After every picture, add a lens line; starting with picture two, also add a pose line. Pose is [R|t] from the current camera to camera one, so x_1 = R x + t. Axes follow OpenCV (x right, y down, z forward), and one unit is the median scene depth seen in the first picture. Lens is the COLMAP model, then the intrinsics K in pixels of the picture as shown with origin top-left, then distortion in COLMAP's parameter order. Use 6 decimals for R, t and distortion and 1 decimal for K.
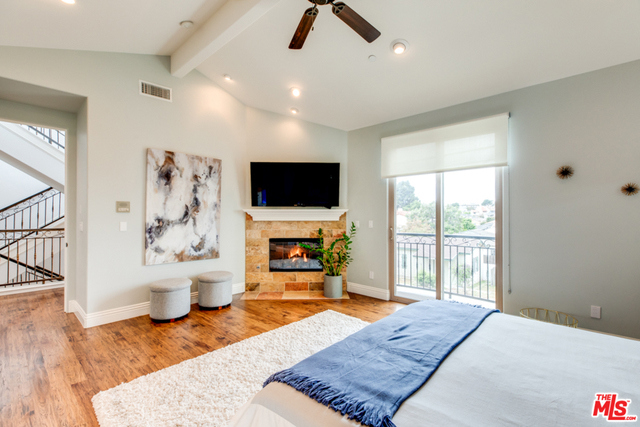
lens RADIAL K [[286.3, 0, 320.0], [0, 286.3, 213.5], [0, 0, 1]] dist [0.001717, 0.000183]
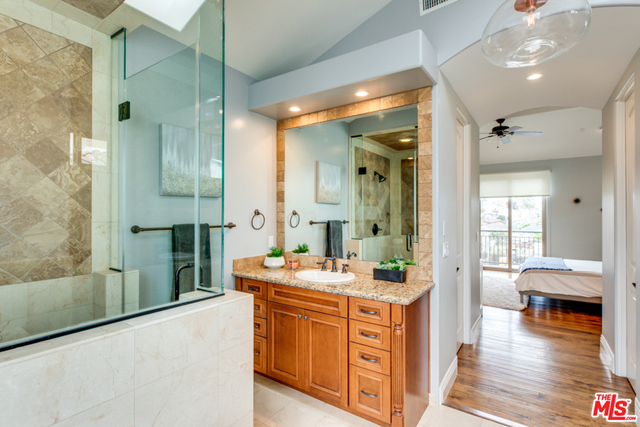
lens RADIAL K [[316.4, 0, 320.0], [0, 316.4, 213.5], [0, 0, 1]] dist [0.000707, -0.000072]
pose [[0.988972, -0.001977, 0.148091, -1.028898], [0.002550, 0.999990, -0.003684, -0.031256], [-0.148082, 0.004021, 0.988967, -0.782124]]
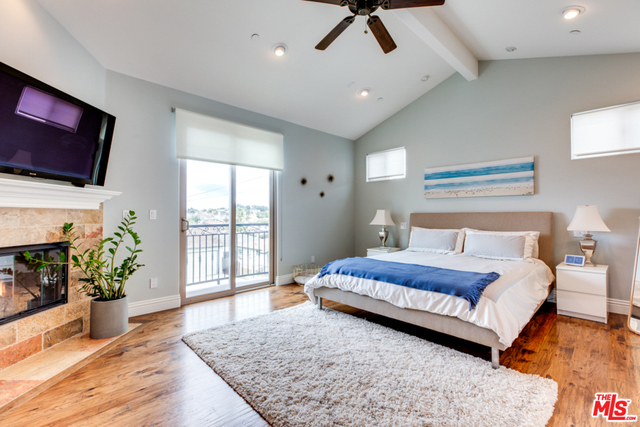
lens RADIAL K [[286.3, 0, 320.0], [0, 286.3, 213.5], [0, 0, 1]] dist [0.001717, 0.000183]
pose [[0.056216, 0.009556, 0.998373, -0.592956], [-0.001743, 0.999954, -0.009473, 0.044756], [-0.998417, -0.001208, 0.056230, 0.578540]]
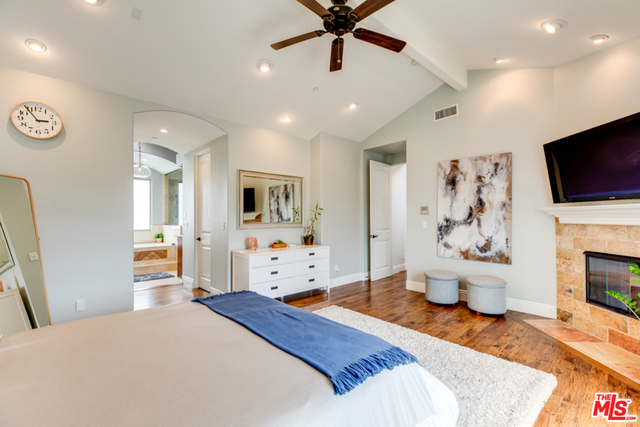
lens RADIAL K [[286.3, 0, 320.0], [0, 286.3, 213.5], [0, 0, 1]] dist [0.001717, 0.000183]
pose [[-0.076254, -0.013615, -0.996995, 0.607763], [0.008935, 0.999857, -0.014338, 0.006571], [0.997048, -0.010002, -0.076122, 0.520409]]
